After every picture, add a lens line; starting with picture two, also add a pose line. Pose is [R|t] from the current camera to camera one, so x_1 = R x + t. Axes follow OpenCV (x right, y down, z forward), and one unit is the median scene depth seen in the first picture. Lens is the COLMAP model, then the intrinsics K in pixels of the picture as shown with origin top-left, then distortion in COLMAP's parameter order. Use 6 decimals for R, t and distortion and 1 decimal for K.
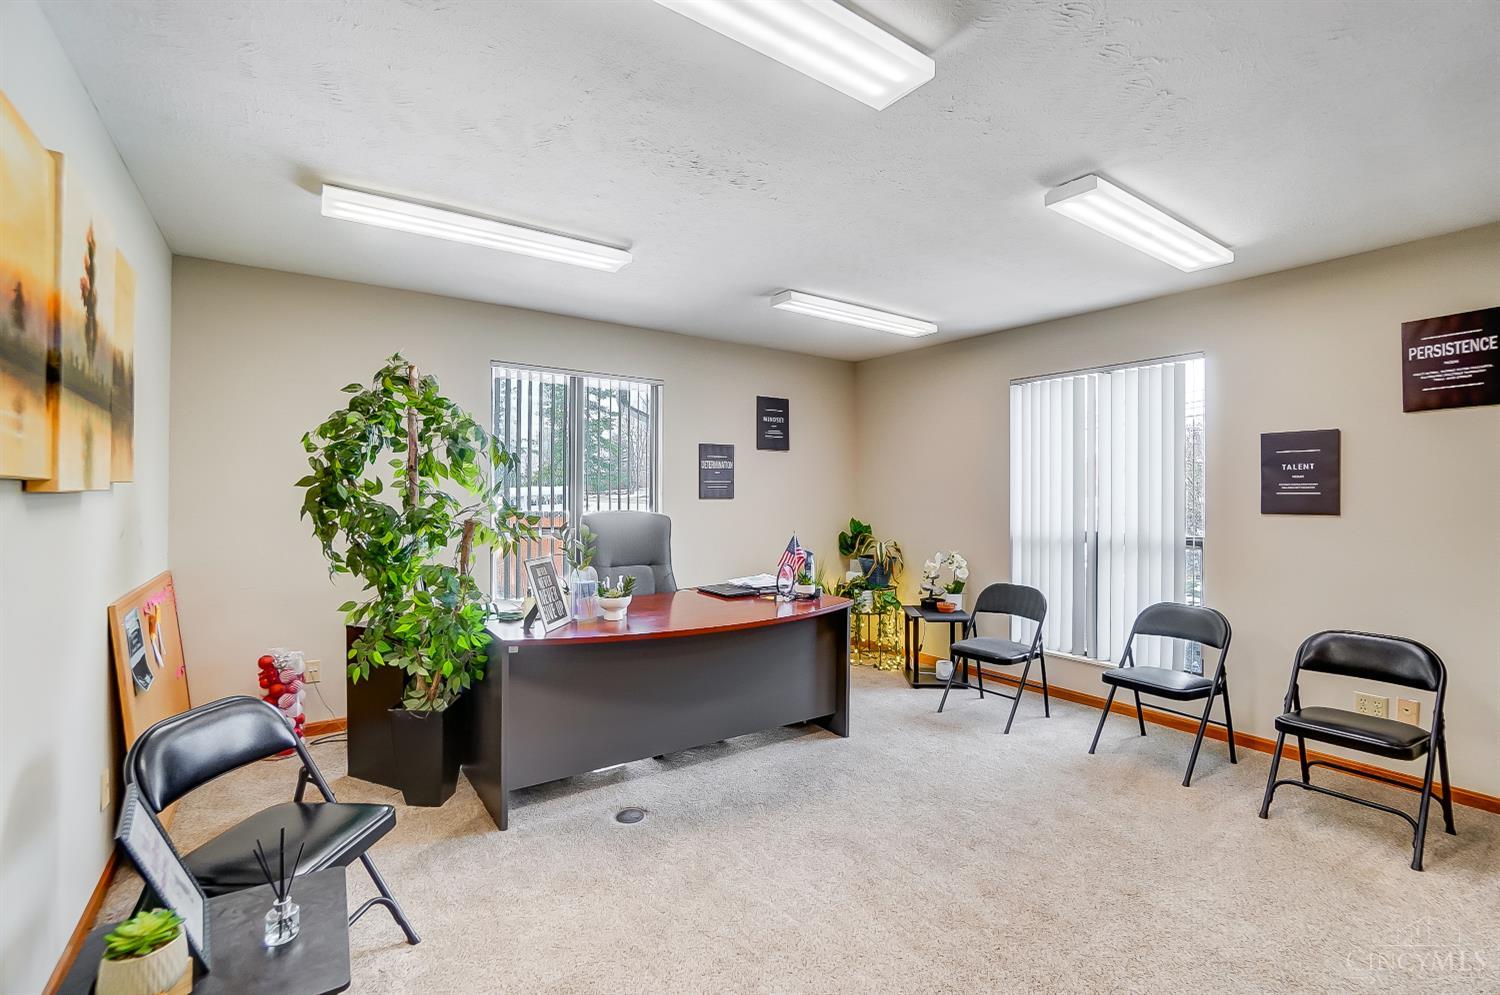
lens RADIAL K [[665.6, 0, 749.5], [0, 665.6, 492.7], [0, 0, 1]] dist [-0.033284, 0.014383]
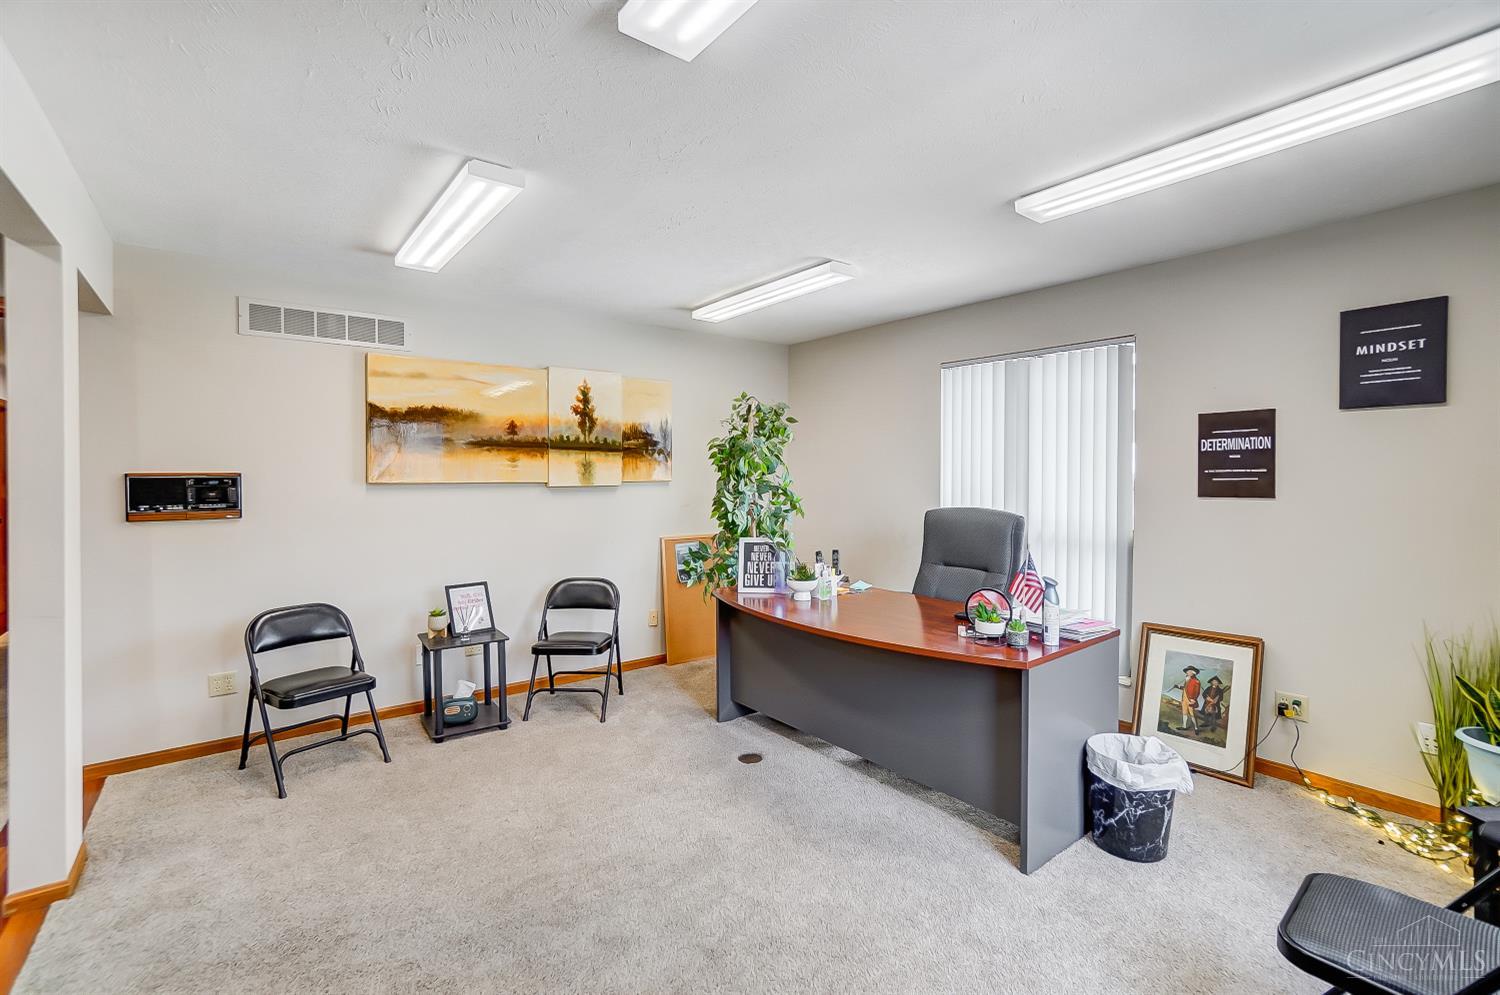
lens RADIAL K [[665.6, 0, 745.1], [0, 665.6, 486.1], [0, 0, 1]] dist [-0.033284, 0.014383]
pose [[0.047236, 0.002739, -0.998880, 0.546174], [-0.002053, 0.999994, 0.002645, -0.002782], [0.998882, 0.001926, 0.047241, 0.504147]]
